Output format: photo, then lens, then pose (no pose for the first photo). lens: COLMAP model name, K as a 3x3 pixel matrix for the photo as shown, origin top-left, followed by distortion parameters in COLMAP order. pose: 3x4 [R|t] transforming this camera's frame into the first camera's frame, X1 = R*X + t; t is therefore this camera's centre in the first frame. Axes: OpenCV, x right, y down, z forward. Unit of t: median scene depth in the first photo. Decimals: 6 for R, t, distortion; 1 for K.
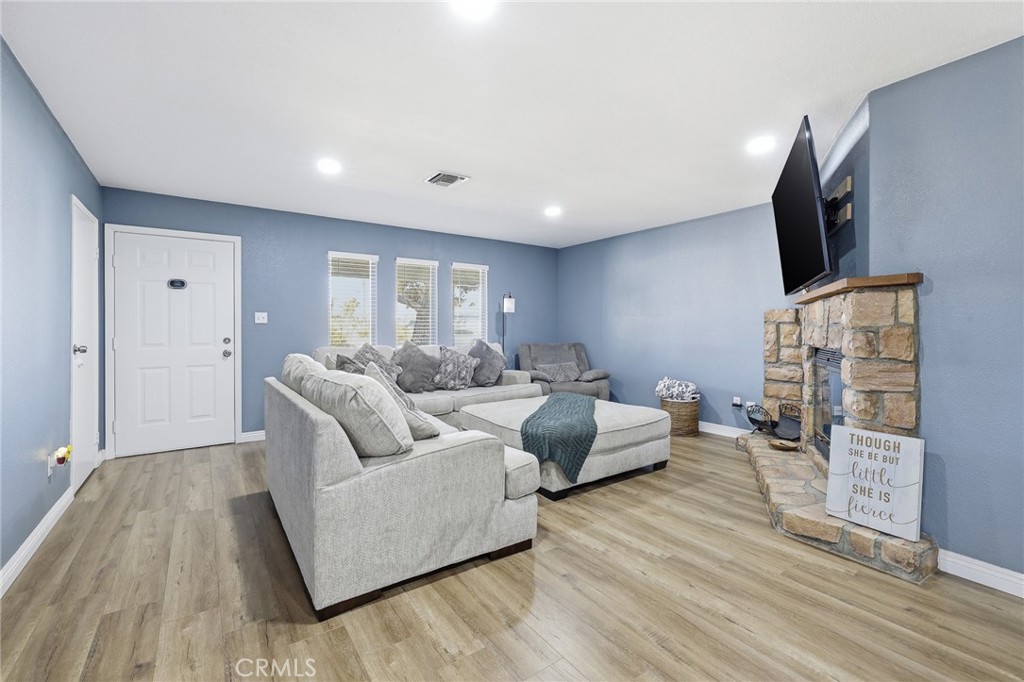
lens RADIAL K [[438.5, 0, 505.3], [0, 438.5, 329.5], [0, 0, 1]] dist [-0.002446, -0.000873]
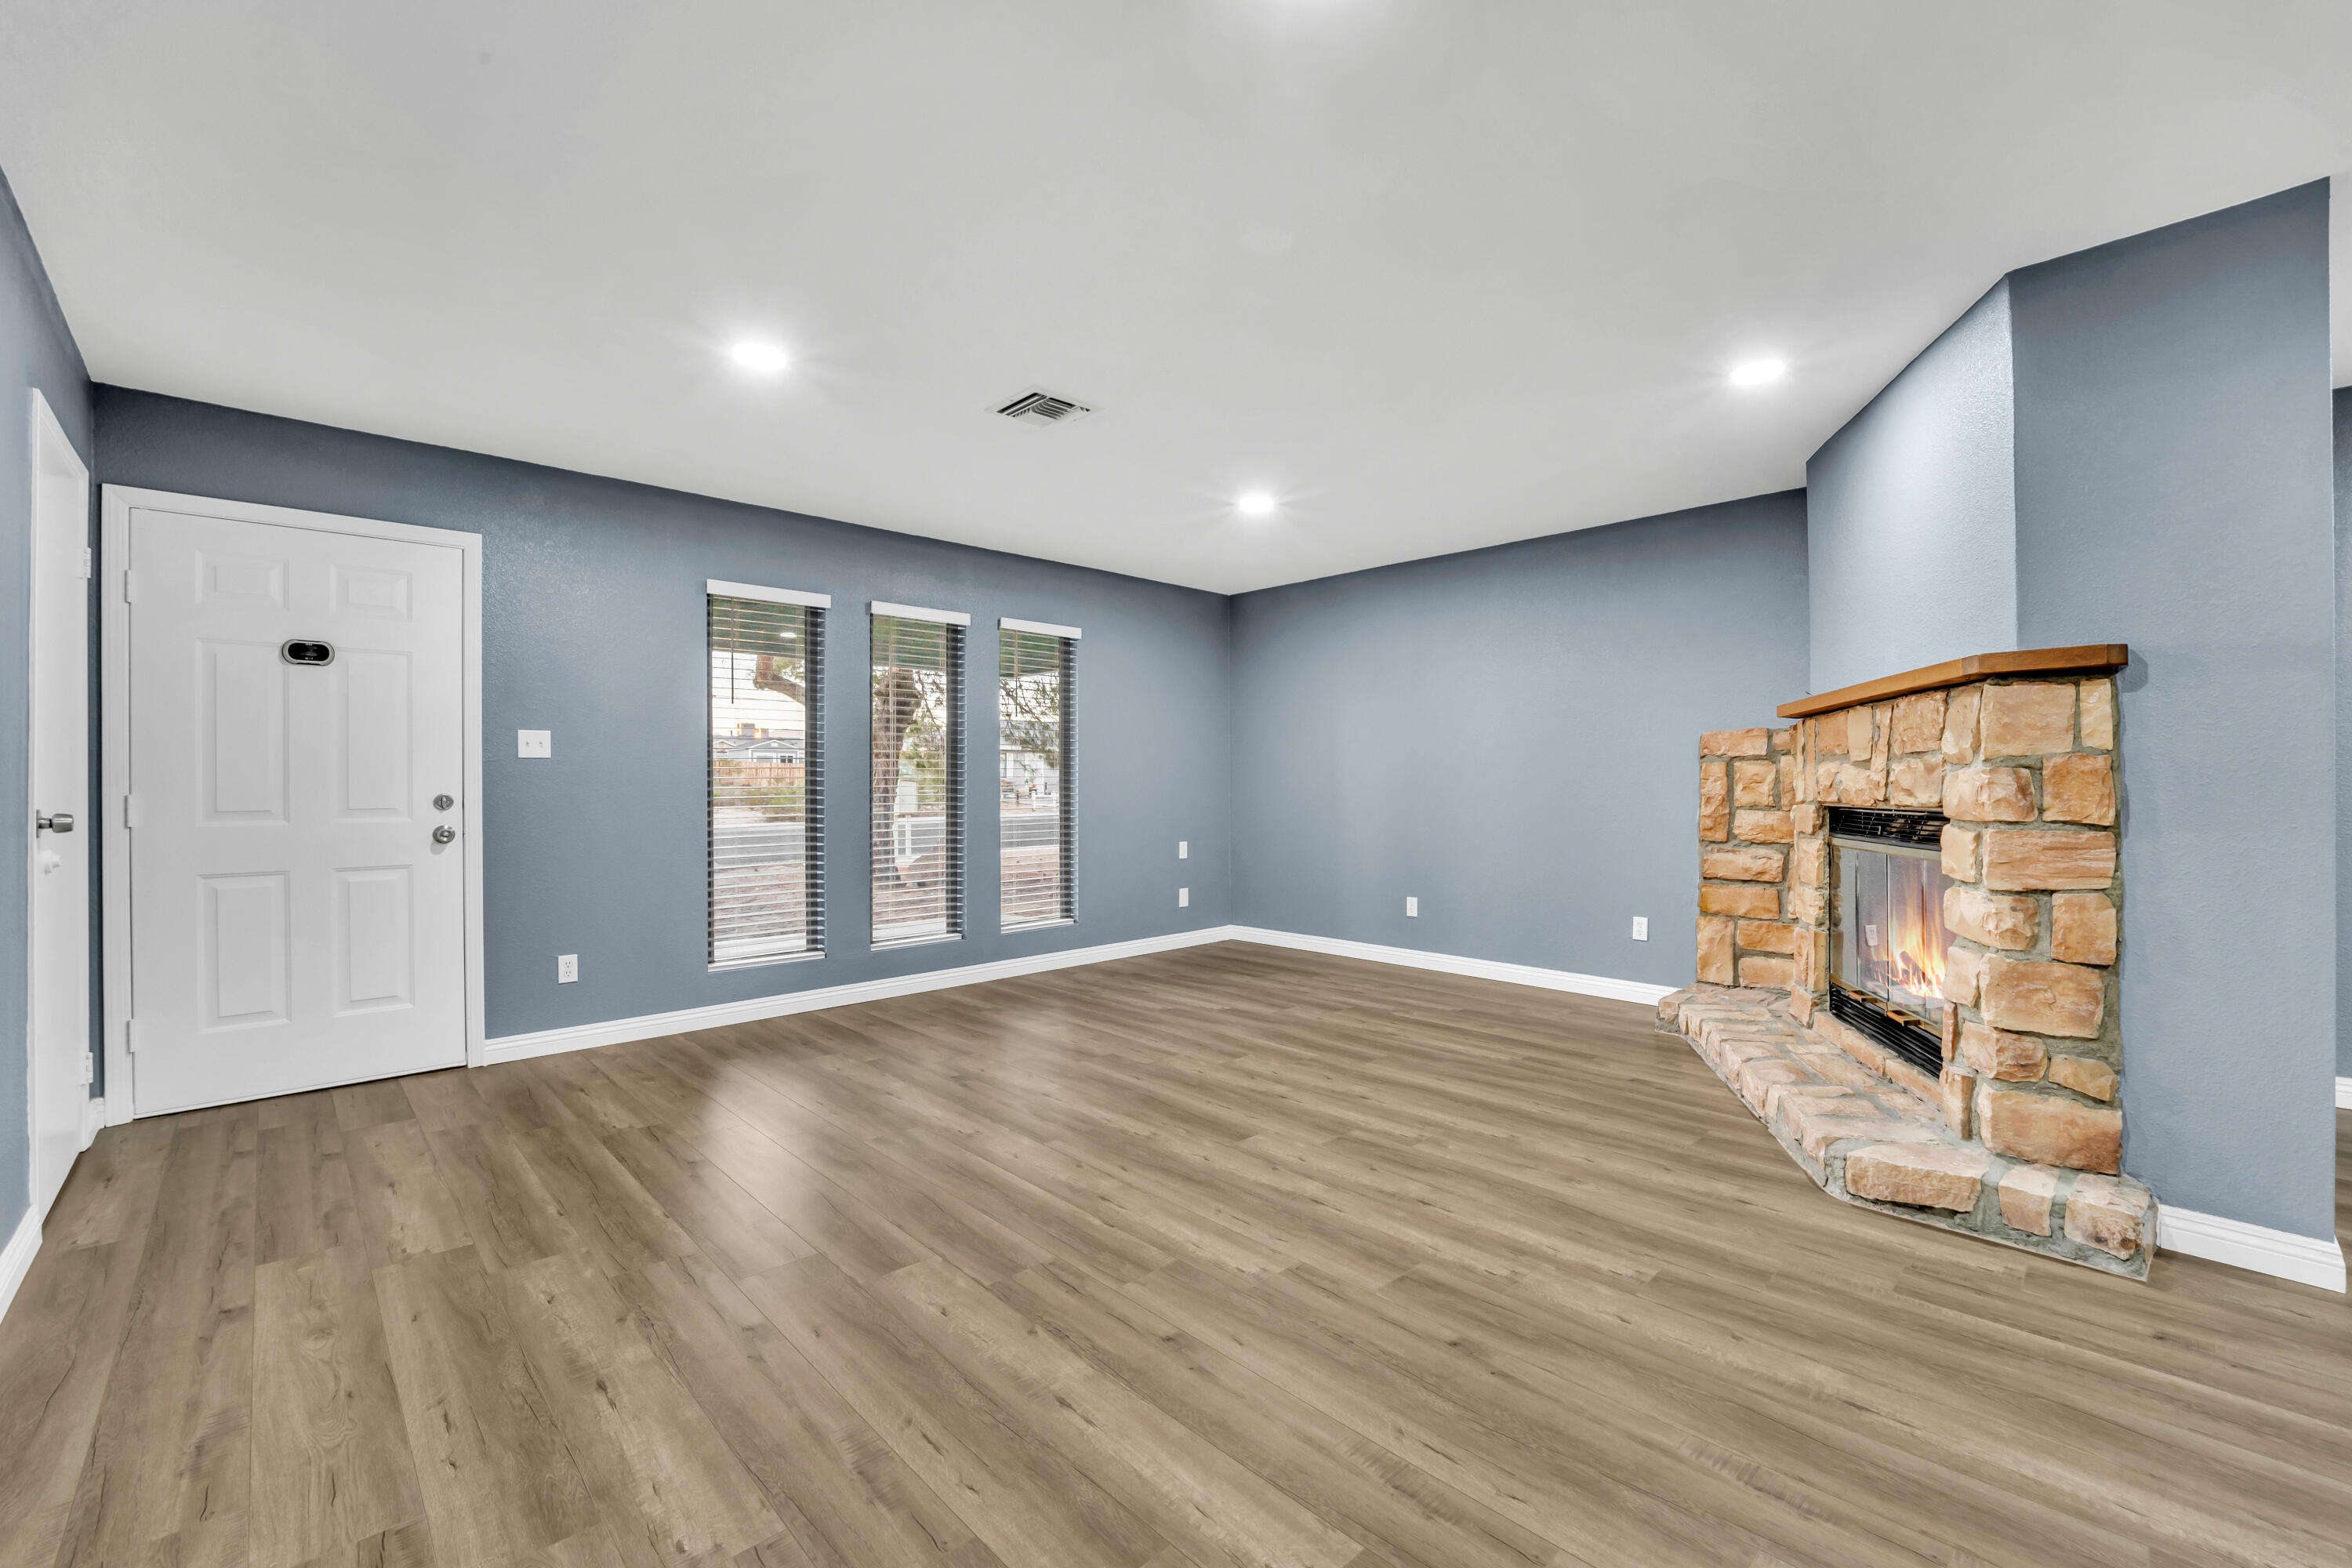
lens RADIAL K [[969.9, 0, 1189.6], [0, 969.9, 783.0], [0, 0, 1]] dist [-0.024256, 0.001764]
pose [[0.986494, -0.002308, 0.163784, -0.178583], [0.002637, 0.999995, -0.001793, 0.016441], [-0.163779, 0.002200, 0.986495, 0.087978]]
